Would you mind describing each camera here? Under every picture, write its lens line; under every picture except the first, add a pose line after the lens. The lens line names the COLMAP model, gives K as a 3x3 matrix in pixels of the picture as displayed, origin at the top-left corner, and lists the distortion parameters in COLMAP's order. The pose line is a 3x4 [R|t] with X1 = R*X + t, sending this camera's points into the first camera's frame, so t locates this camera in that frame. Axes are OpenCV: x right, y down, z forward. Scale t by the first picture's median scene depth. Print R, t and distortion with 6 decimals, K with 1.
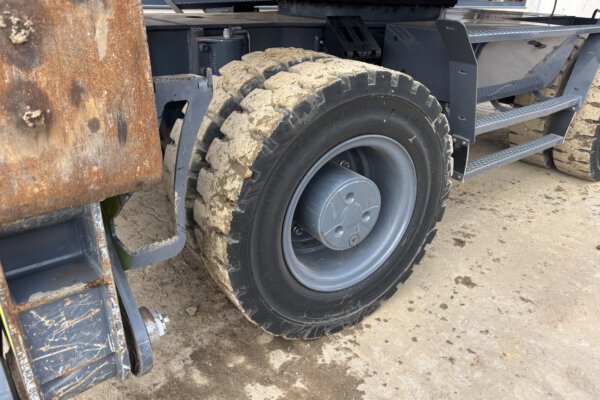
lens RADIAL K [[456.4, 0, 297.9], [0, 456.4, 199.6], [0, 0, 1]] dist [0.056510, -0.074947]
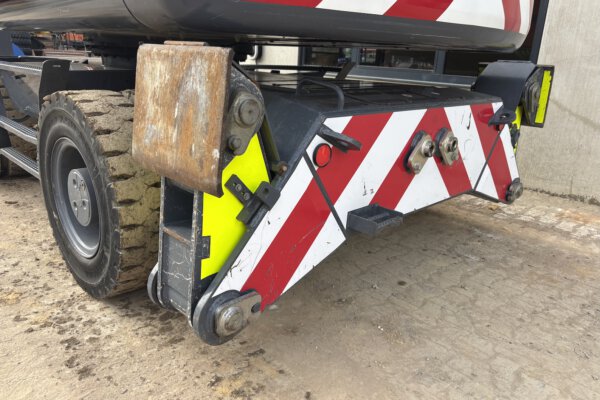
lens RADIAL K [[461.3, 0, 292.7], [0, 461.3, 204.4], [0, 0, 1]] dist [0.057362, -0.073559]
pose [[0.074110, 0.278107, -0.957687, 2.728395], [-0.458536, 0.862295, 0.214922, -0.934138], [0.885580, 0.423206, 0.191427, 2.245048]]
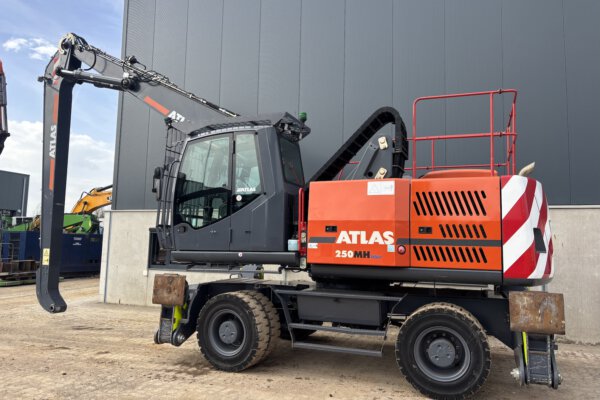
lens RADIAL K [[450.6, 0, 307.2], [0, 450.6, 202.7], [0, 0, 1]] dist [0.023395, -0.001070]
pose [[0.508819, -0.101802, -0.854833, 3.612710], [-0.366199, 0.873069, -0.321945, 0.057681], [0.779103, 0.476850, 0.406955, -0.482171]]
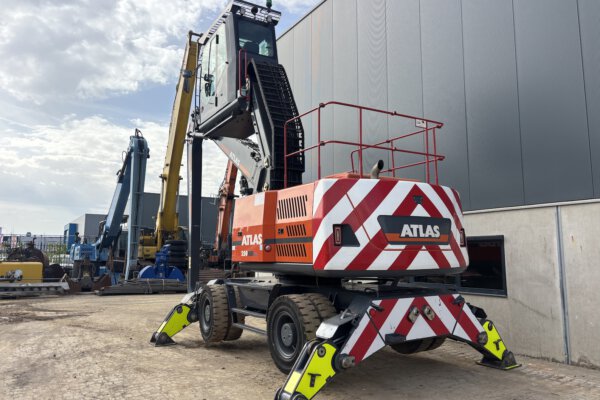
lens RADIAL K [[457.5, 0, 298.0], [0, 457.5, 193.7], [0, 0, 1]] dist [0.054573, -0.069306]
pose [[-0.109081, -0.160891, -0.980926, 5.132769], [-0.416001, 0.903631, -0.101953, -1.047566], [0.902798, 0.396945, -0.165500, 2.183035]]
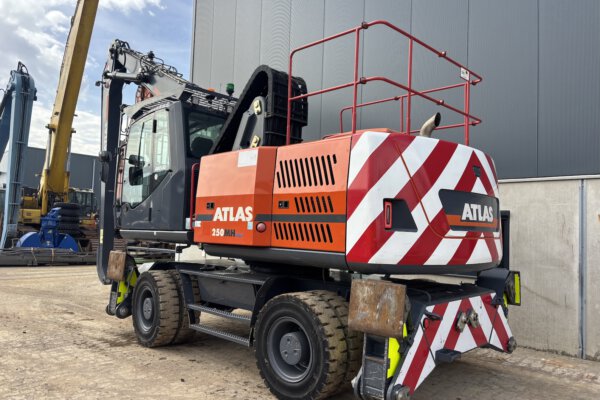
lens RADIAL K [[461.3, 0, 292.7], [0, 461.3, 204.4], [0, 0, 1]] dist [0.057362, -0.073559]
pose [[0.106958, -0.084229, -0.990689, 4.056612], [-0.443940, 0.887520, -0.123387, -0.777916], [0.889650, 0.453004, 0.057535, 1.427670]]
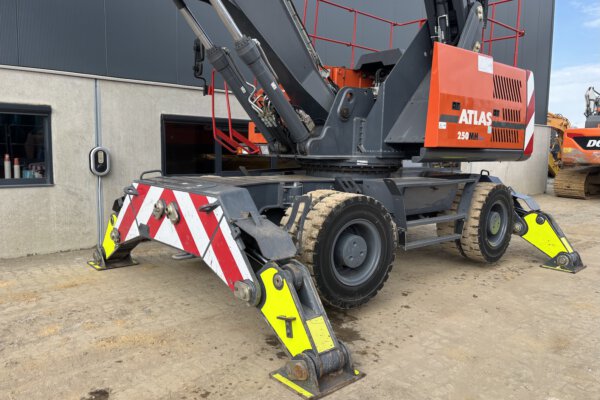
lens RADIAL K [[456.4, 0, 297.9], [0, 456.4, 199.6], [0, 0, 1]] dist [0.056510, -0.074947]
pose [[0.999180, -0.013416, 0.038201, -0.278847], [0.024767, 0.948924, -0.314532, 0.525371], [-0.032030, 0.315220, 0.948478, -1.401780]]
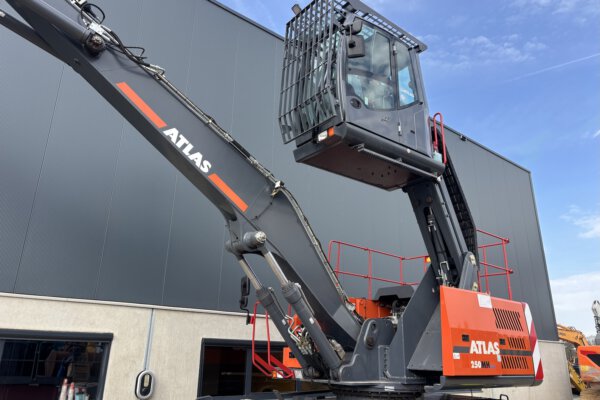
lens RADIAL K [[457.5, 0, 298.0], [0, 457.5, 193.7], [0, 0, 1]] dist [0.054573, -0.069306]
pose [[0.999745, -0.000495, 0.022595, -0.488493], [0.016139, 0.715509, -0.698417, 0.687986], [-0.015821, 0.698603, 0.715335, -2.058138]]
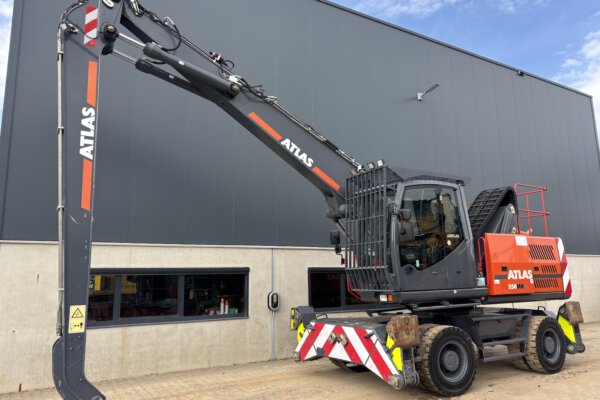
lens RADIAL K [[456.4, 0, 297.9], [0, 456.4, 199.6], [0, 0, 1]] dist [0.056510, -0.074947]
pose [[0.991480, -0.070293, -0.109669, -0.711087], [-0.004964, 0.820905, -0.571043, 1.219172], [0.130168, 0.566721, 0.813562, -3.428198]]
